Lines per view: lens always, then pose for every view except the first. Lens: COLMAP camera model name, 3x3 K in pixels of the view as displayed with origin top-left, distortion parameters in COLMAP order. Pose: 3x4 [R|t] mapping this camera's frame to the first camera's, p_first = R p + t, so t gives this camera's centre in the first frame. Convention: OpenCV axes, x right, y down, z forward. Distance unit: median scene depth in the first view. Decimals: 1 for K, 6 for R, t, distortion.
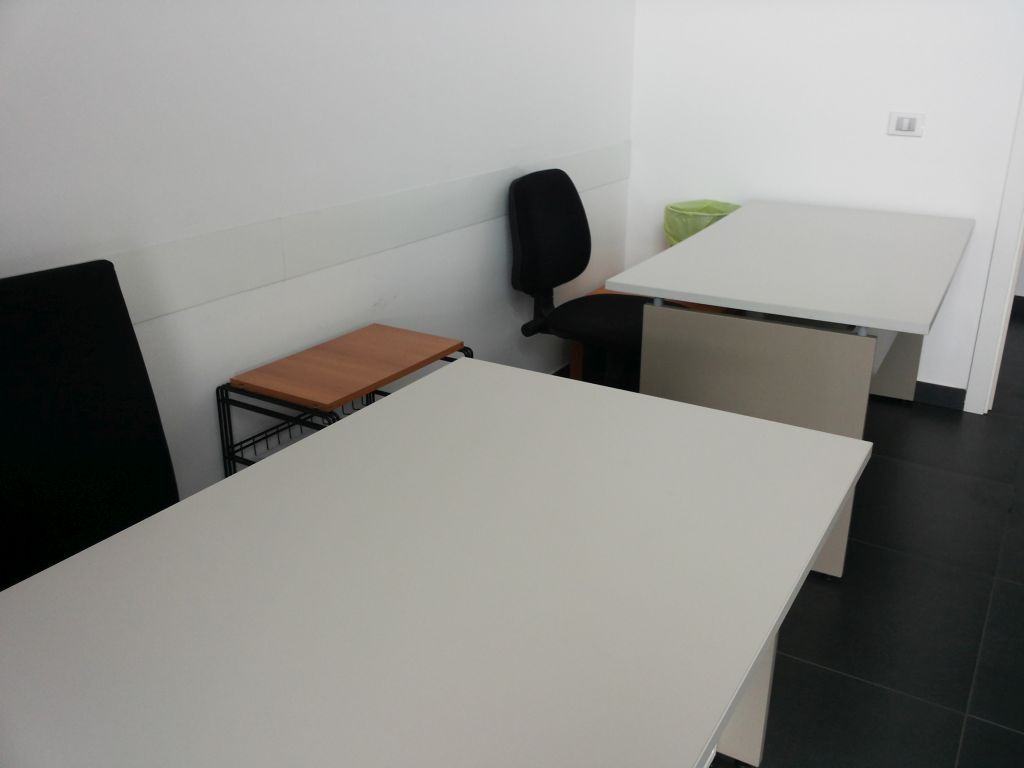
lens RADIAL K [[836.0, 0, 512.0], [0, 836.0, 384.0], [0, 0, 1]] dist [-0.103945, -0.003825]
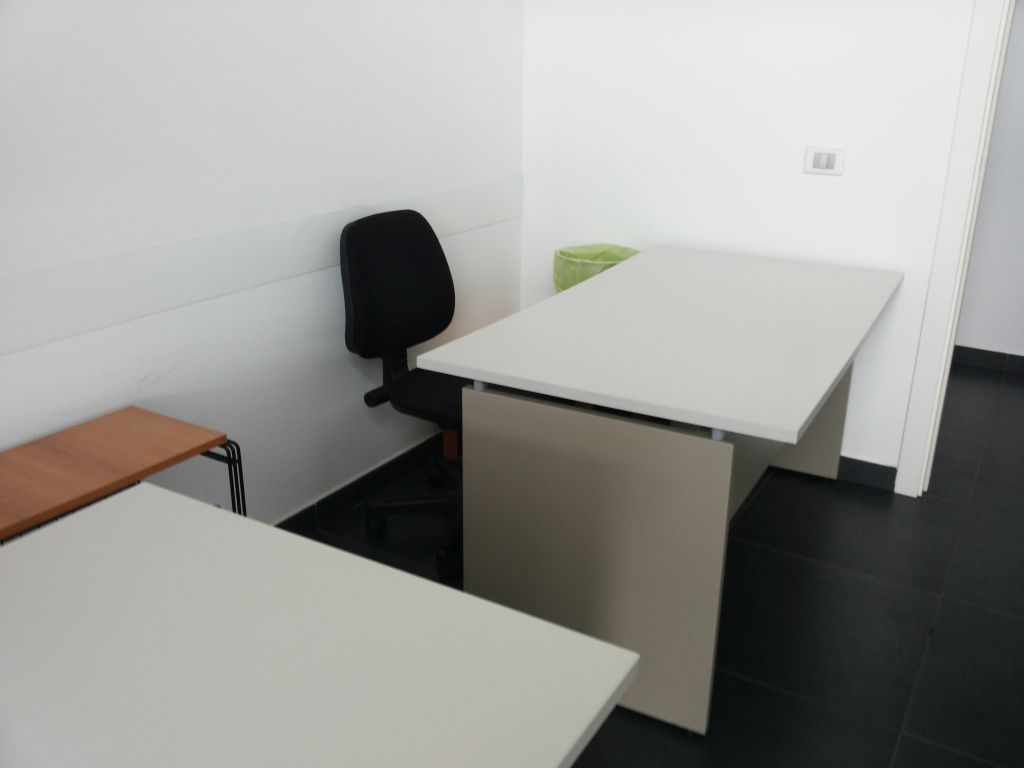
lens RADIAL K [[854.6, 0, 512.0], [0, 854.6, 384.0], [0, 0, 1]] dist [0.001019, -0.224827]
pose [[0.999070, 0.012490, 0.041270, 0.122110], [-0.011112, 0.999379, -0.033440, -0.050982], [-0.041662, 0.032950, 0.998588, 0.123717]]
